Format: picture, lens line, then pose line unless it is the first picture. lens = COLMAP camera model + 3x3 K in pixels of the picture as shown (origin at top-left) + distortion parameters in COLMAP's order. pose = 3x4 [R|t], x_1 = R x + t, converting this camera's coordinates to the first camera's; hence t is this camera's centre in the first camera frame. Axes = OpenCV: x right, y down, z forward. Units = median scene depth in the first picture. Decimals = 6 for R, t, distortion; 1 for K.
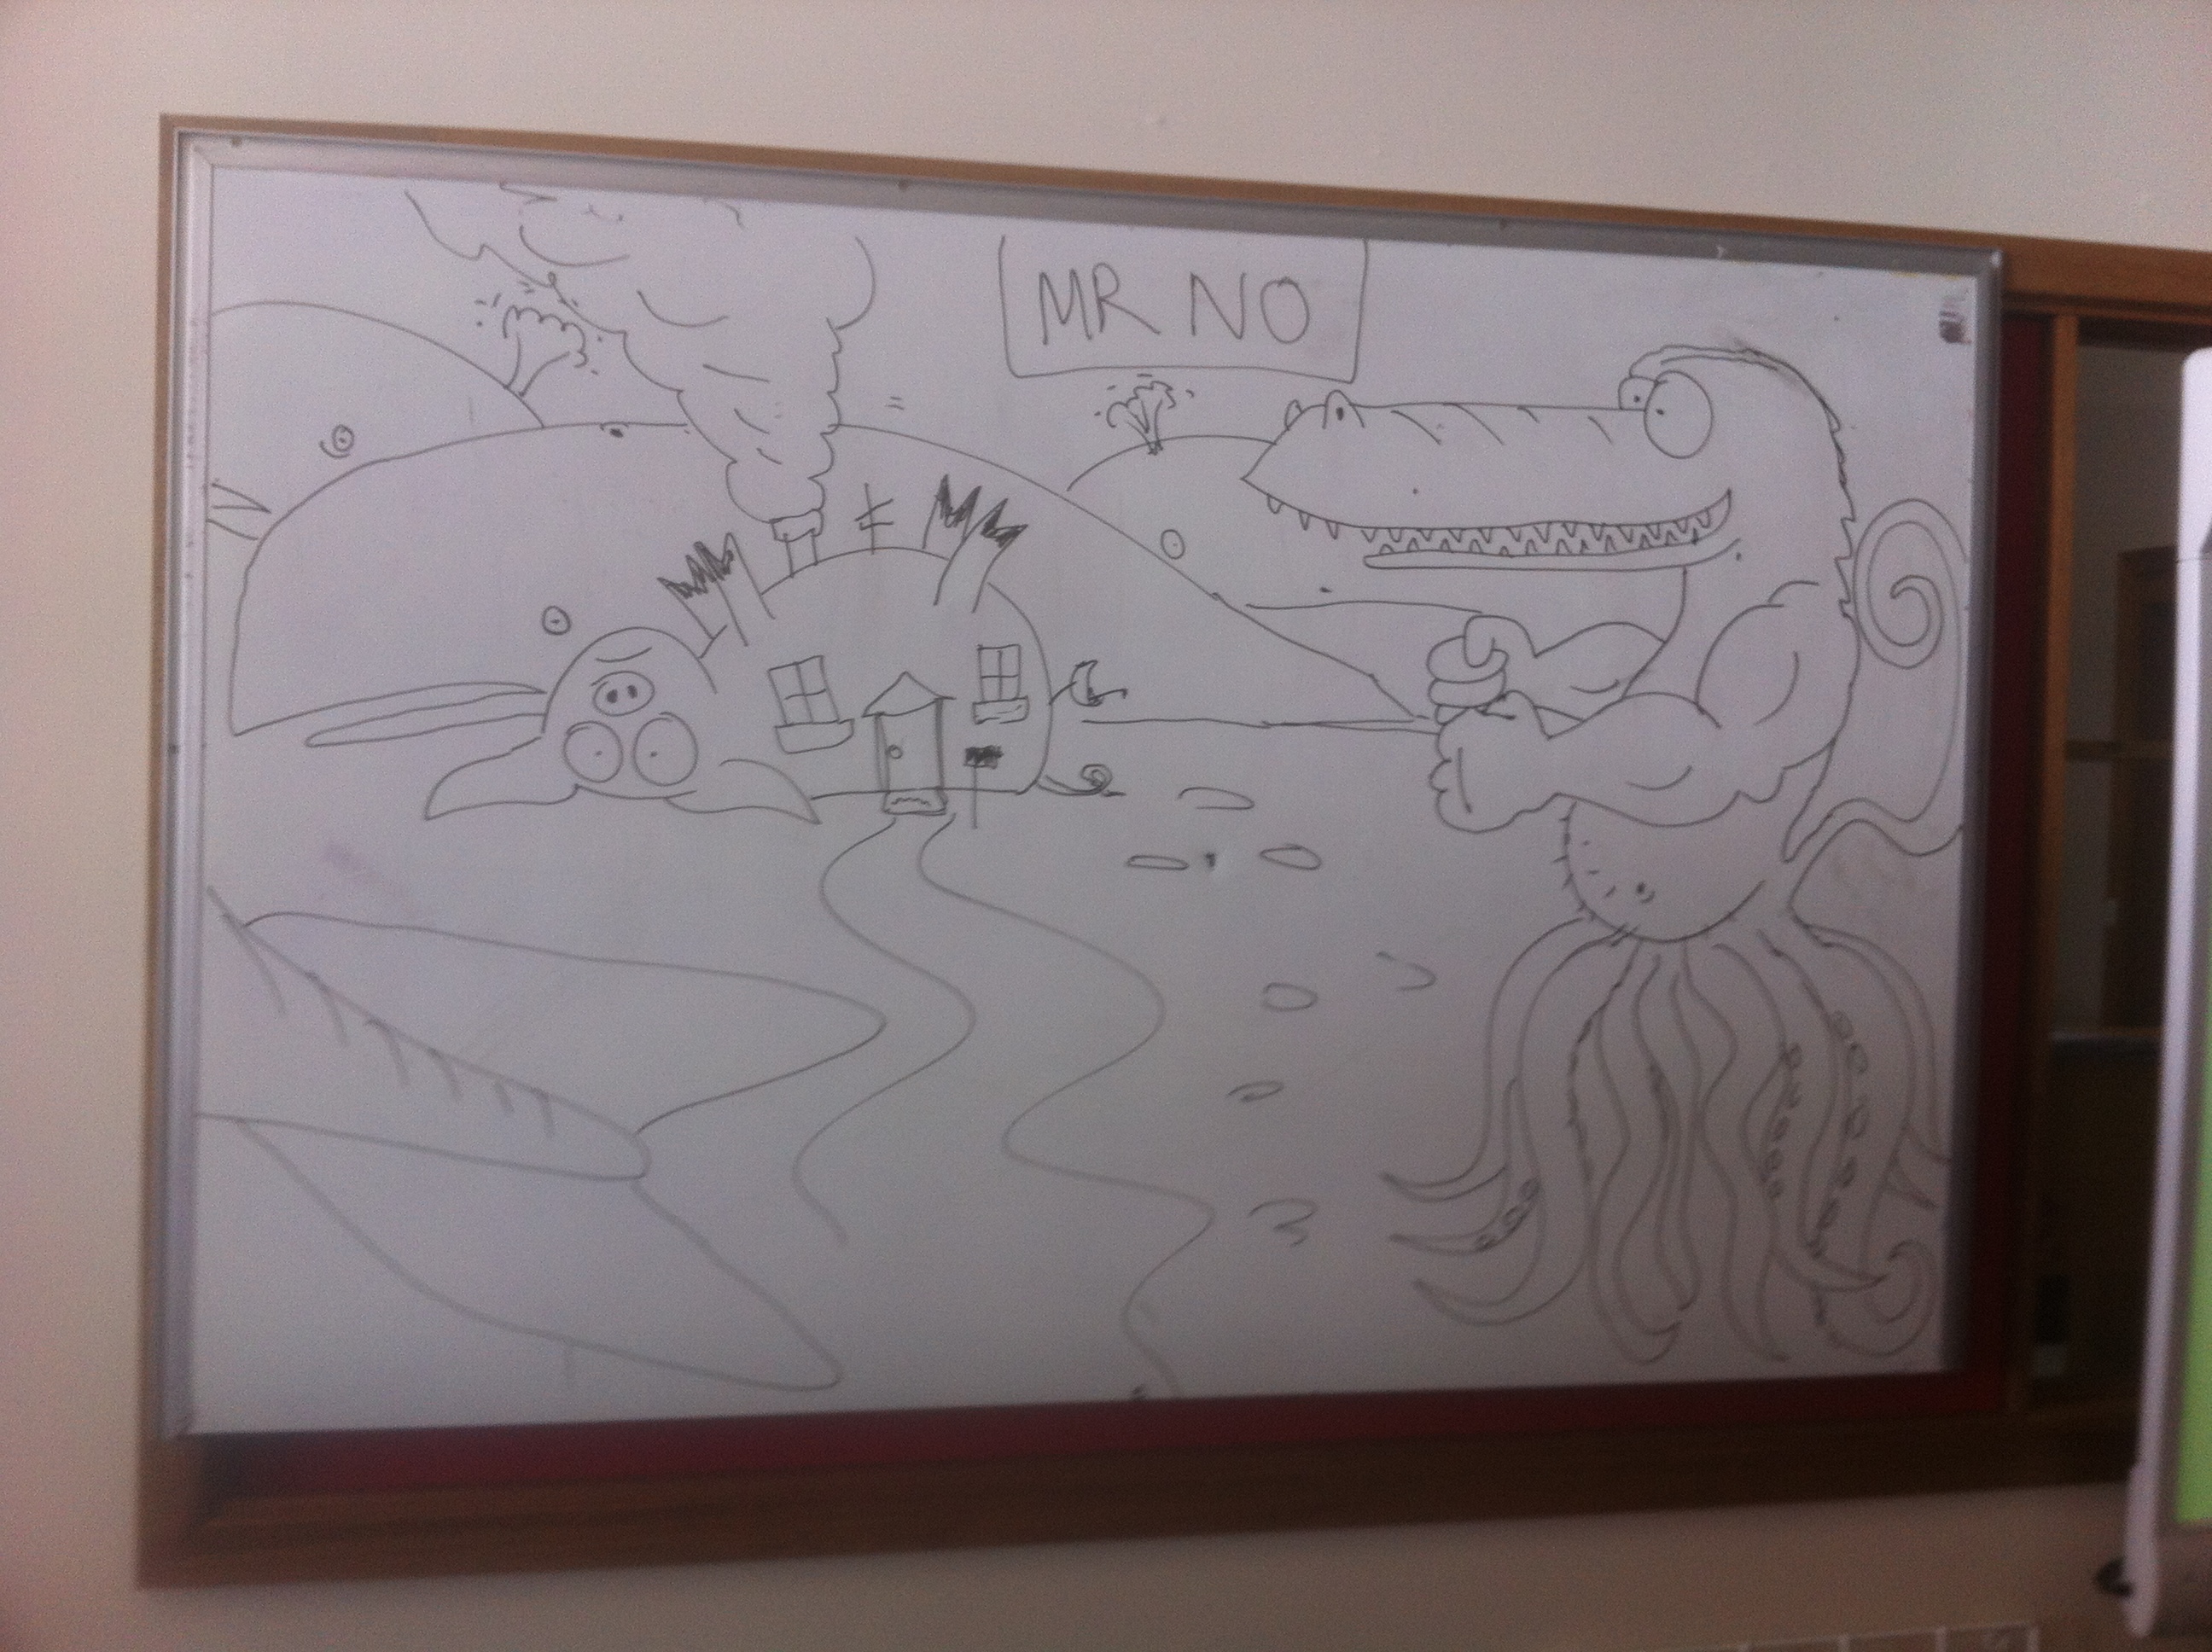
lens RADIAL K [[2579.1, 0, 1124.9], [0, 2579.1, 807.7], [0, 0, 1]] dist [-0.079493, 0.000000]
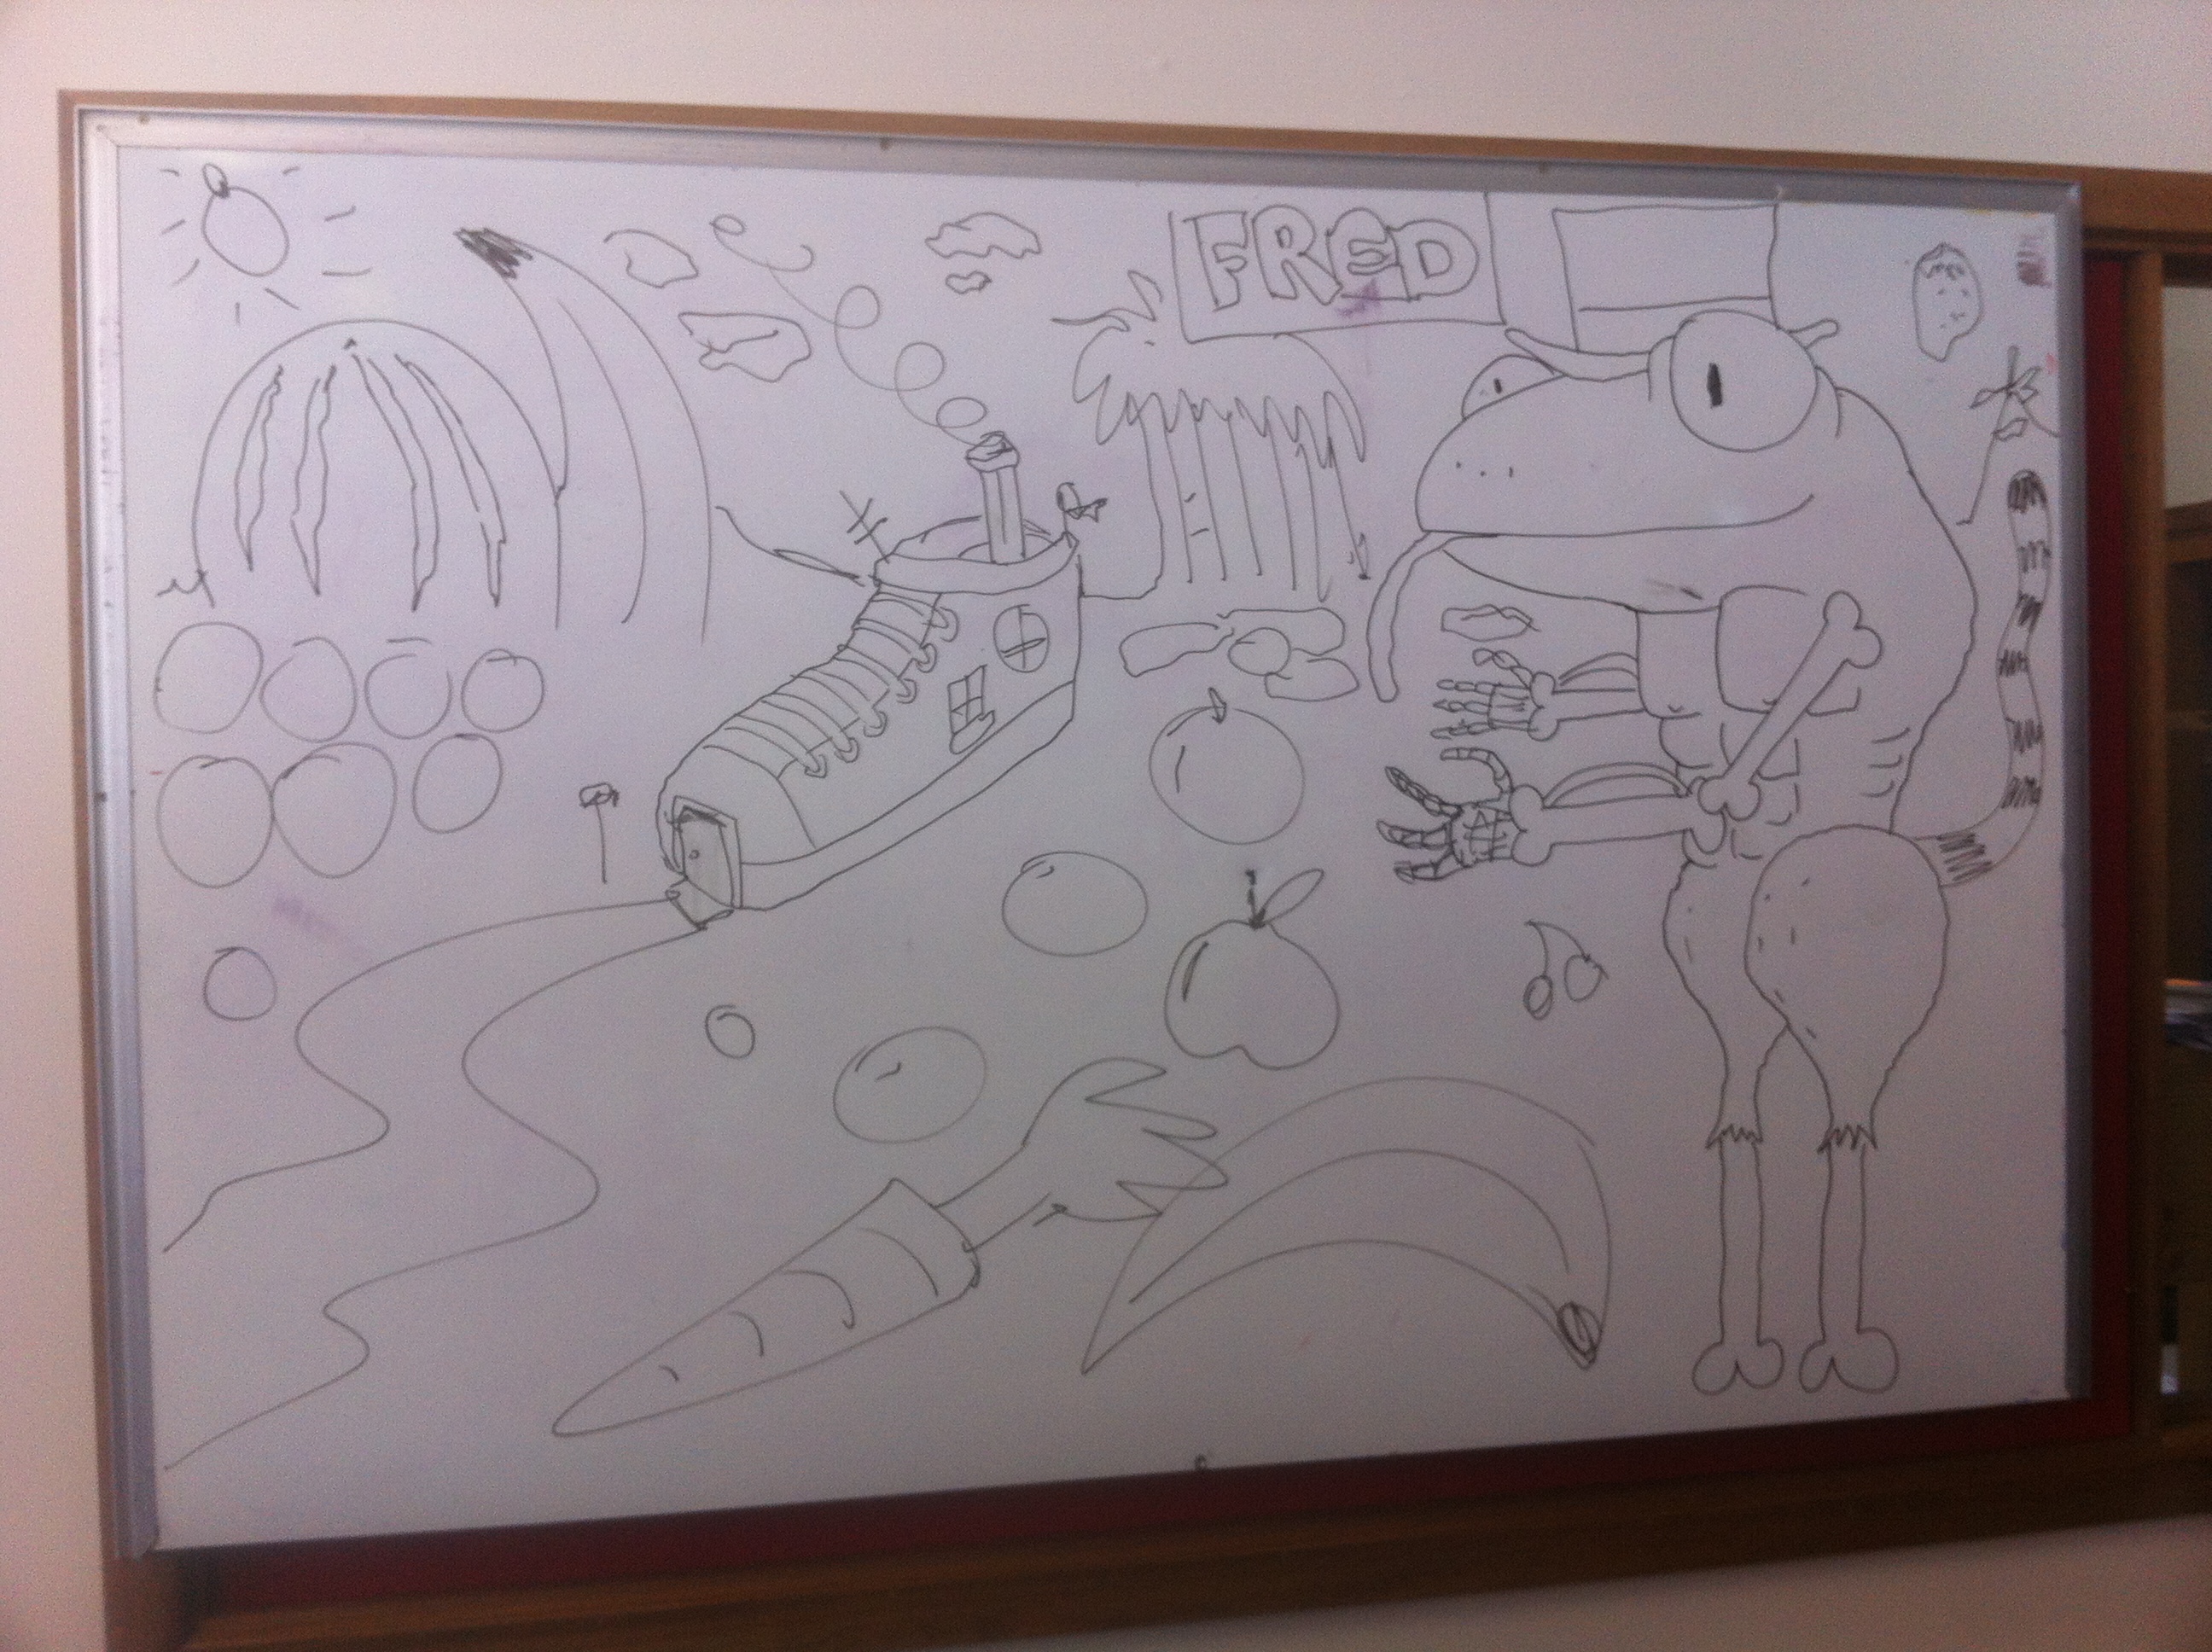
lens RADIAL K [[2579.1, 0, 1088.4], [0, 2579.1, 817.3], [0, 0, 1]] dist [-0.079493, 0.000000]
pose [[0.999407, -0.032271, 0.012025, -0.034950], [0.032015, 0.999268, 0.020939, -0.023460], [-0.012692, -0.020542, 0.999708, 0.095470]]
